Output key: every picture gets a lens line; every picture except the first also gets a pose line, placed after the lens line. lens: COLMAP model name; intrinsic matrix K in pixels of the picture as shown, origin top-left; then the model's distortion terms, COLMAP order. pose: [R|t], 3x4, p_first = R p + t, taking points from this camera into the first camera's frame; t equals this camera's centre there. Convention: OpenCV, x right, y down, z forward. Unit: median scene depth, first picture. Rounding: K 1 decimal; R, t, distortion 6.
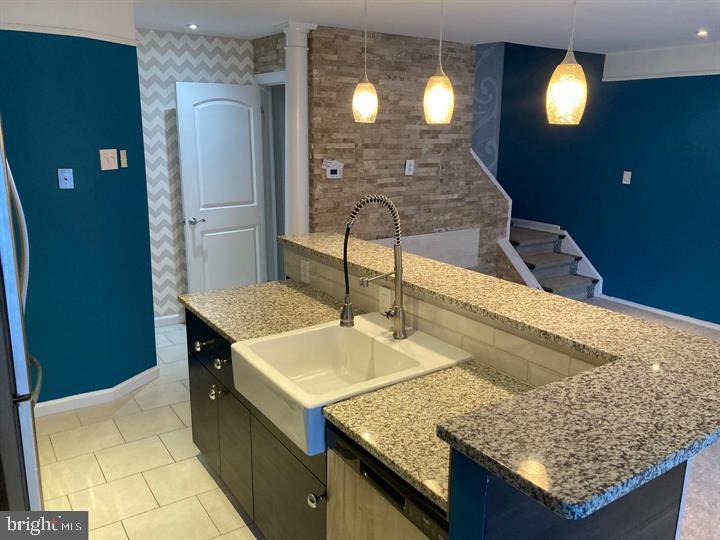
lens RADIAL K [[578.6, 0, 357.6], [0, 578.6, 272.4], [0, 0, 1]] dist [0.046287, -0.033067]
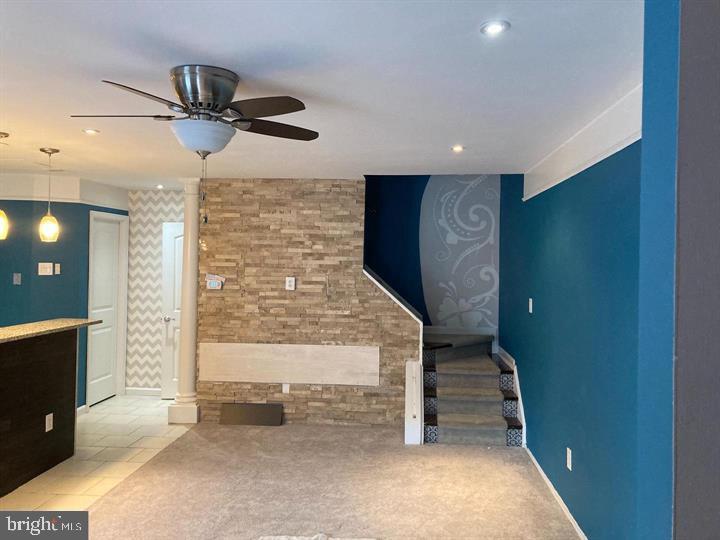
lens RADIAL K [[578.6, 0, 359.2], [0, 578.6, 263.1], [0, 0, 1]] dist [0.046287, -0.033067]
pose [[0.788885, 0.000113, -0.614541, 0.907861], [-0.152809, 0.968628, -0.195982, -0.015517], [0.595240, 0.248515, 0.764153, 0.188987]]
